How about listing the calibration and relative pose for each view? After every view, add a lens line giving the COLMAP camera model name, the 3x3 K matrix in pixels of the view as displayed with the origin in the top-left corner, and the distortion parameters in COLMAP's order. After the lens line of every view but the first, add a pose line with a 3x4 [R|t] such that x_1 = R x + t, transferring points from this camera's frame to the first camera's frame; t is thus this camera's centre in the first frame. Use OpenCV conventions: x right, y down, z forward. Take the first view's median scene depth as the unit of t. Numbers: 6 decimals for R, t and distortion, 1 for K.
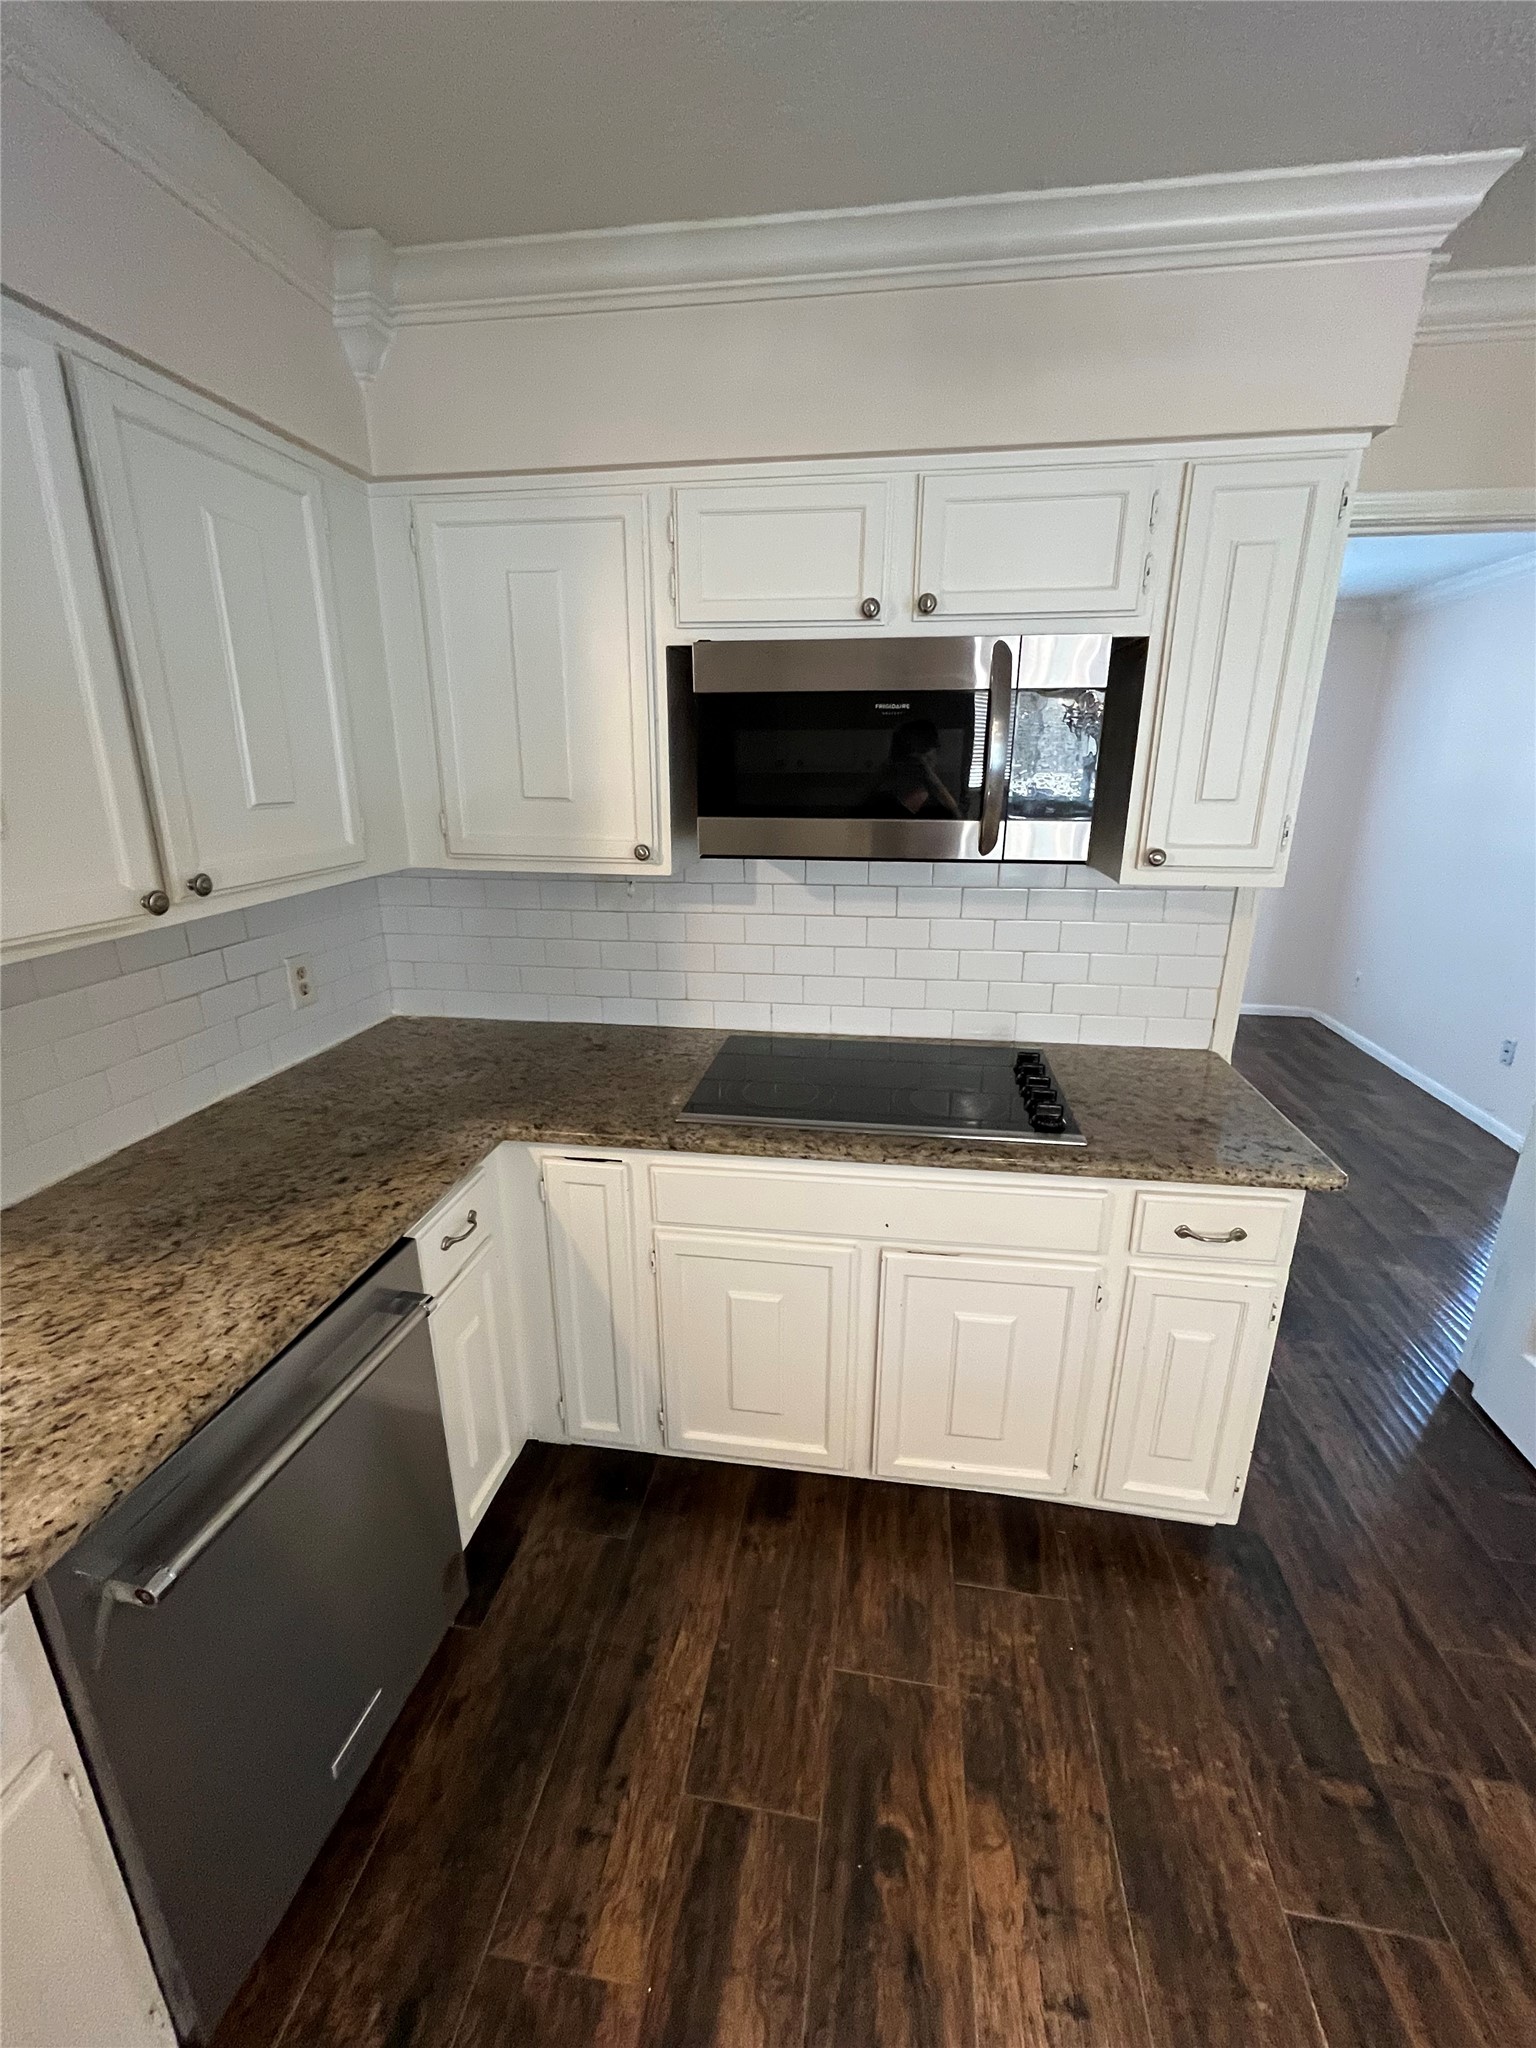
lens RADIAL K [[835.0, 0, 775.2], [0, 835.0, 1036.7], [0, 0, 1]] dist [-0.004324, 0.000570]
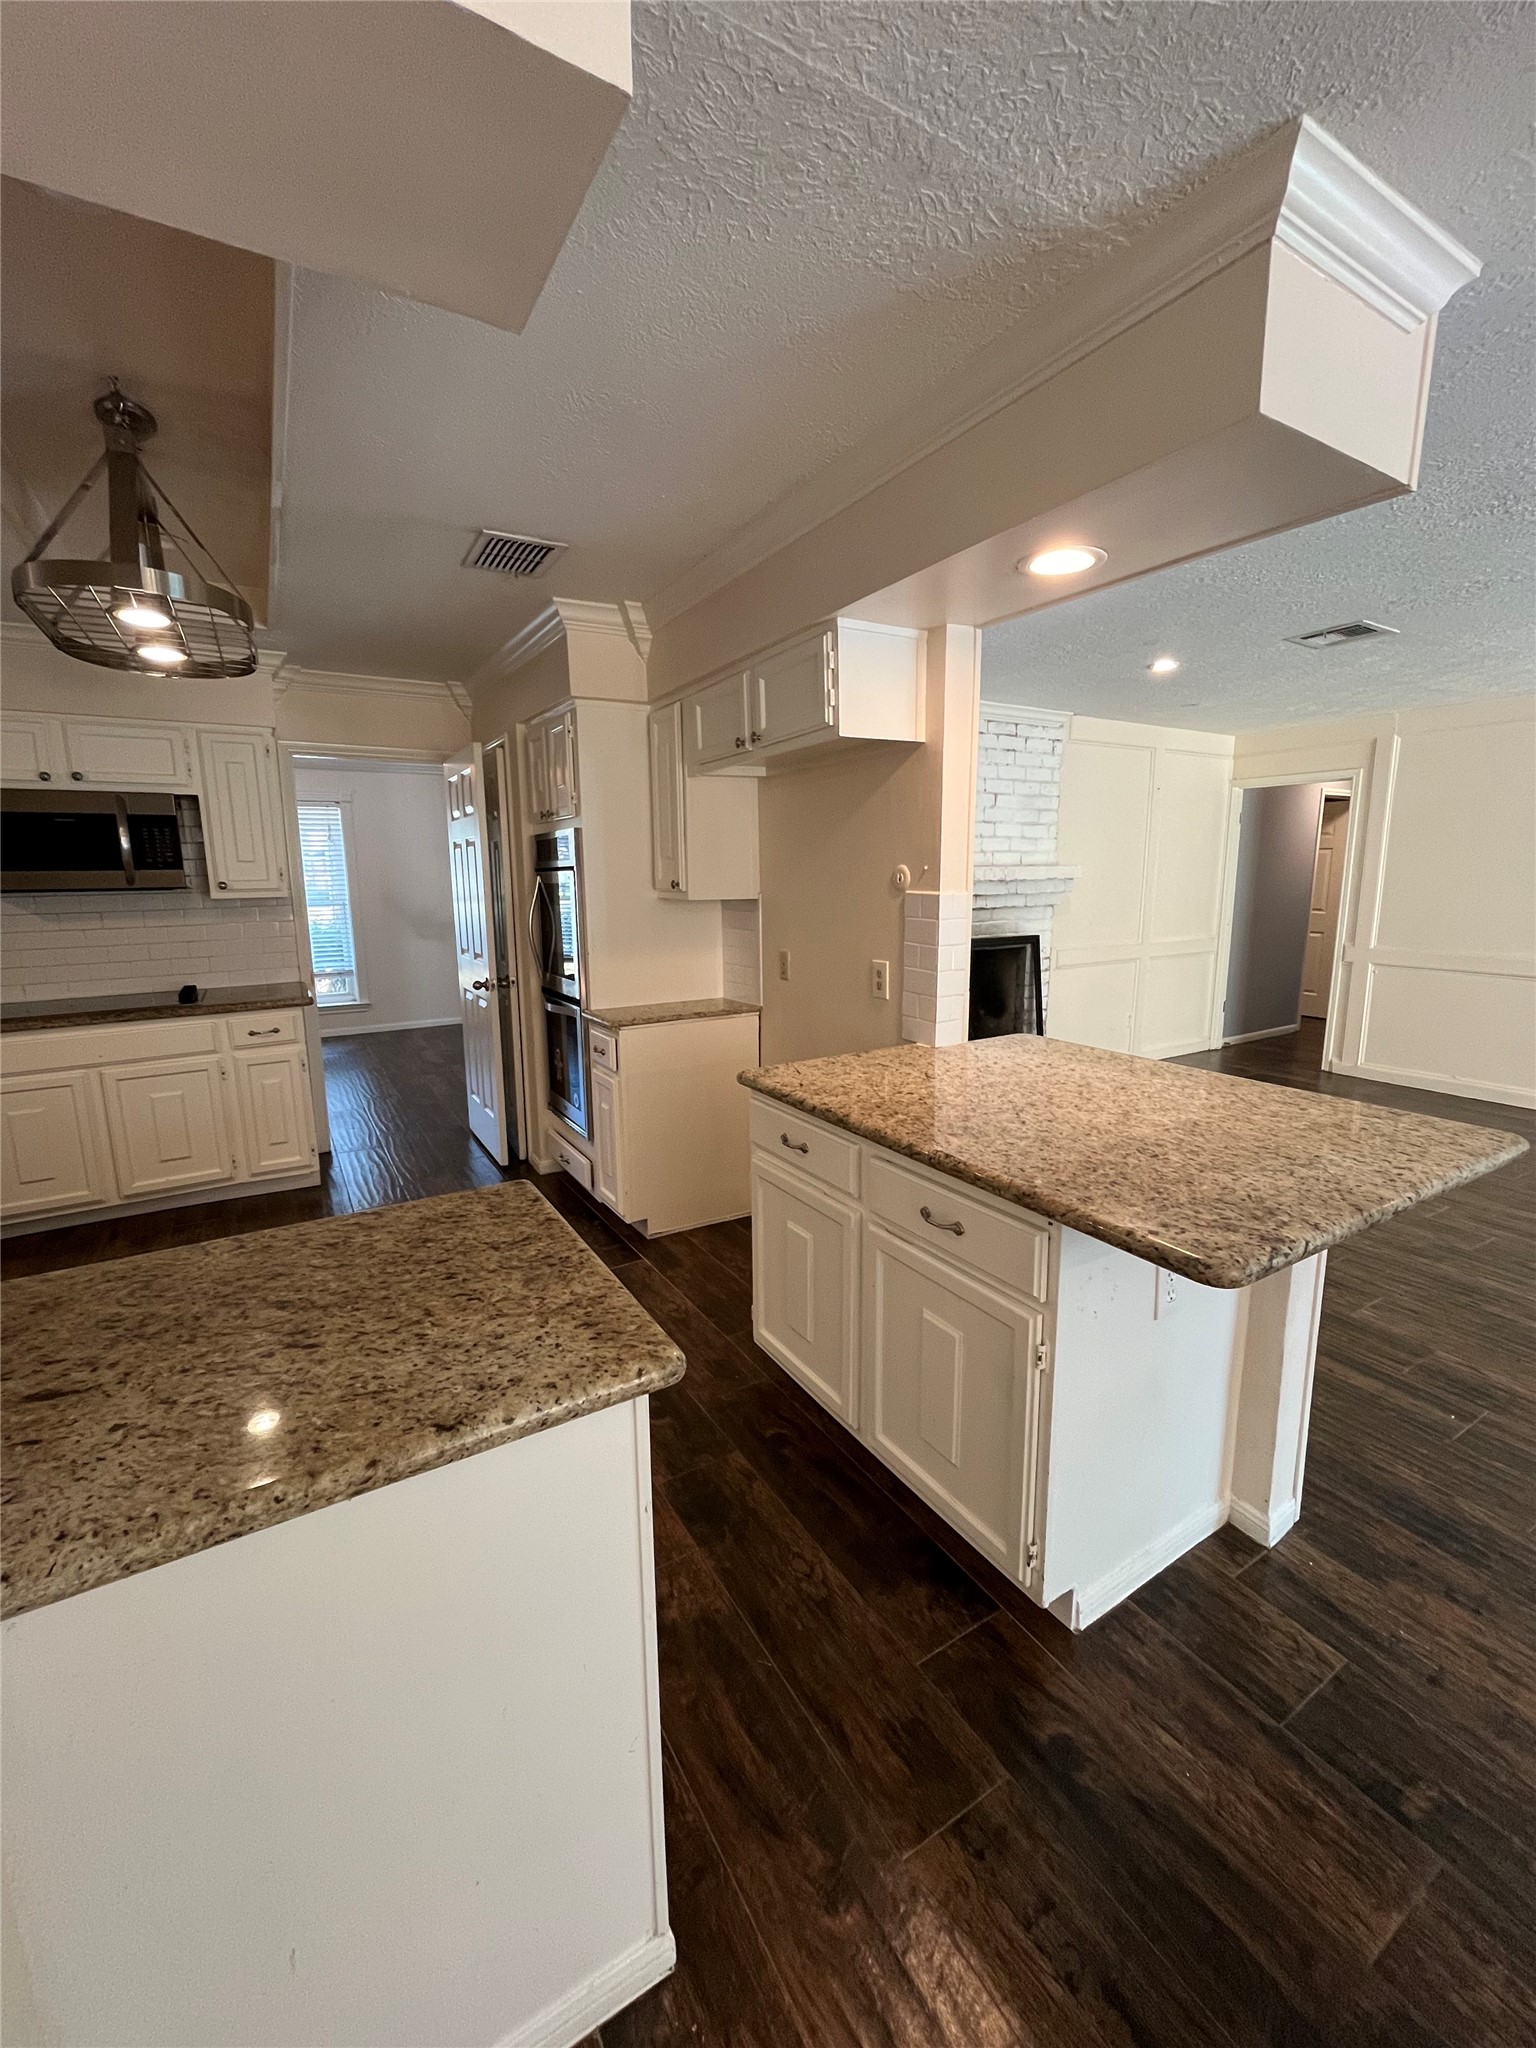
lens RADIAL K [[835.0, 0, 772.0], [0, 835.0, 1021.9], [0, 0, 1]] dist [-0.004324, 0.000570]
pose [[0.766108, -0.124864, 0.630466, 0.118074], [0.204937, 0.977201, -0.055493, 0.607881], [-0.609163, 0.171720, 0.774230, -1.691944]]
